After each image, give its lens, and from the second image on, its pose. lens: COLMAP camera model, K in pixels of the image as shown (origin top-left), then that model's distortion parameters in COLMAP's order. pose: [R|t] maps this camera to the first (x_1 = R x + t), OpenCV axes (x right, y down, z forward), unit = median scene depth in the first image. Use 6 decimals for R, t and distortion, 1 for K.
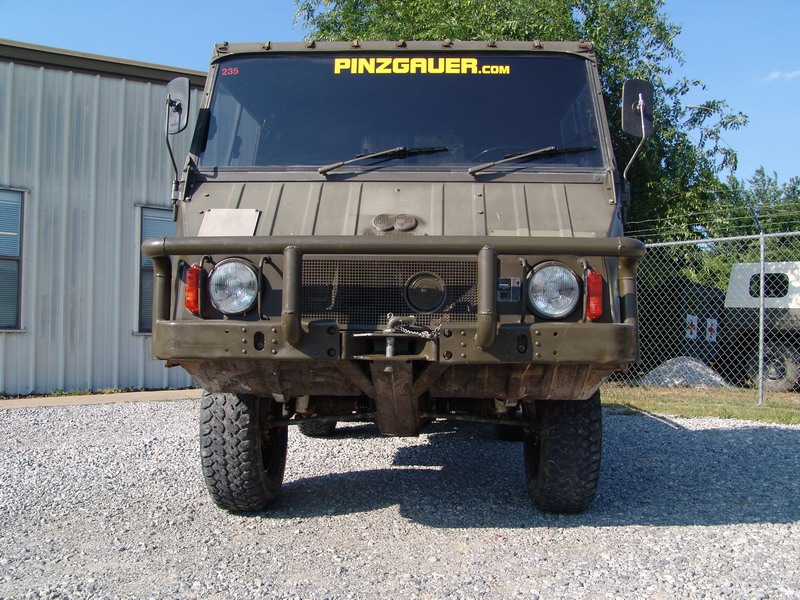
lens RADIAL K [[734.4, 0, 397.2], [0, 734.4, 294.0], [0, 0, 1]] dist [-0.129787, 0.000000]
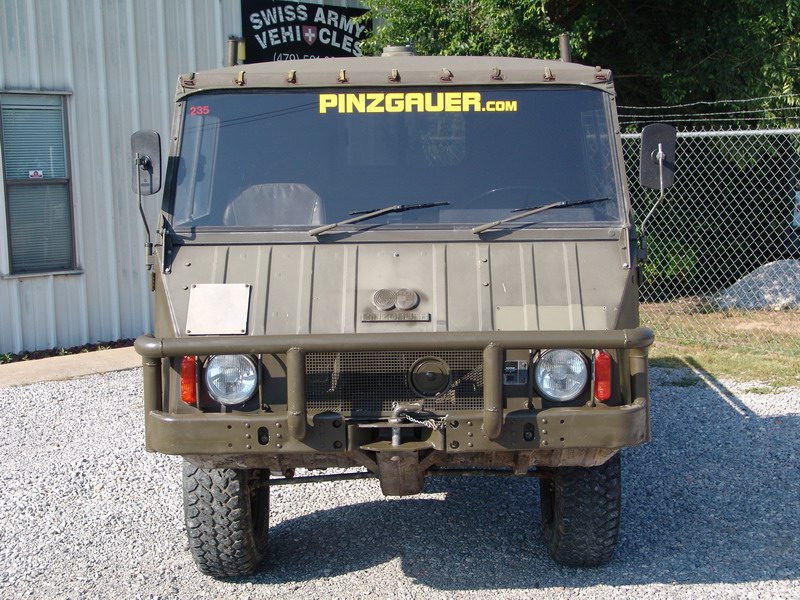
lens RADIAL K [[1135.3, 0, 401.0], [0, 1135.3, 304.4], [0, 0, 1]] dist [-0.094257, 0.000000]
pose [[0.999024, -0.031569, 0.030902, -0.038137], [0.026562, 0.988204, 0.150823, -0.281971], [-0.035299, -0.149855, 0.988078, -0.409057]]
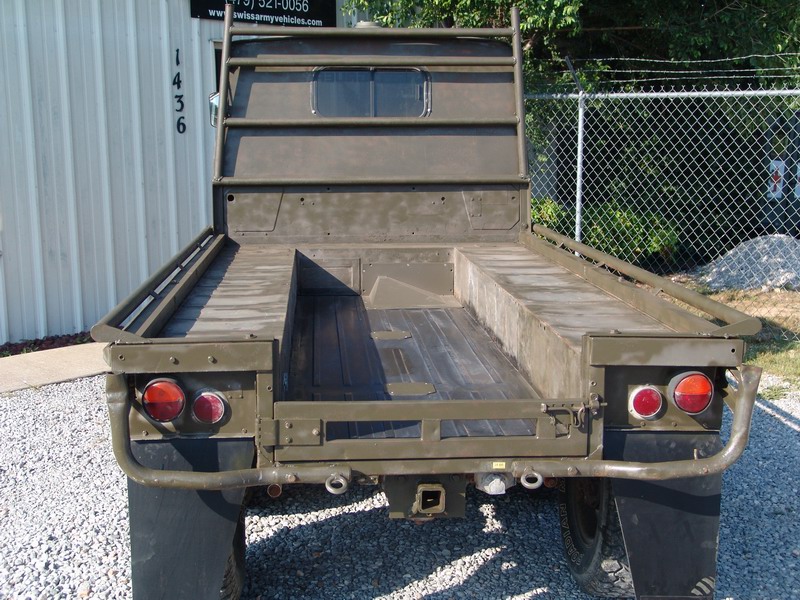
lens RADIAL K [[1165.5, 0, 372.3], [0, 1165.5, 297.5], [0, 0, 1]] dist [0.044822, 0.000000]
pose [[0.994544, -0.029942, 0.099928, -0.325551], [0.012021, 0.984436, 0.175329, -0.275951], [-0.103622, -0.173172, 0.979425, 0.194390]]
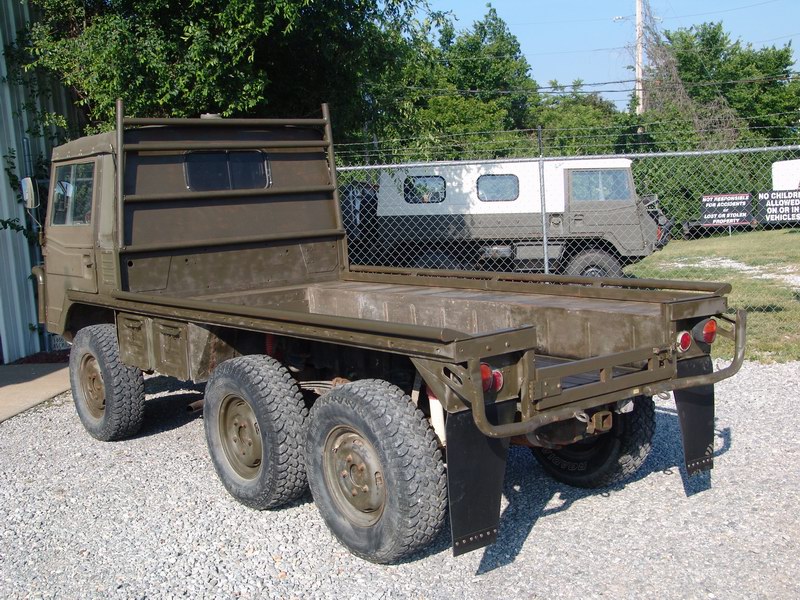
lens RADIAL K [[1006.9, 0, 393.7], [0, 1006.9, 297.5], [0, 0, 1]] dist [0.007251, 0.000000]
pose [[0.763153, -0.120269, 0.634928, -1.541755], [0.043548, 0.989866, 0.135159, -0.278268], [-0.644749, -0.075498, 0.760657, 0.390326]]
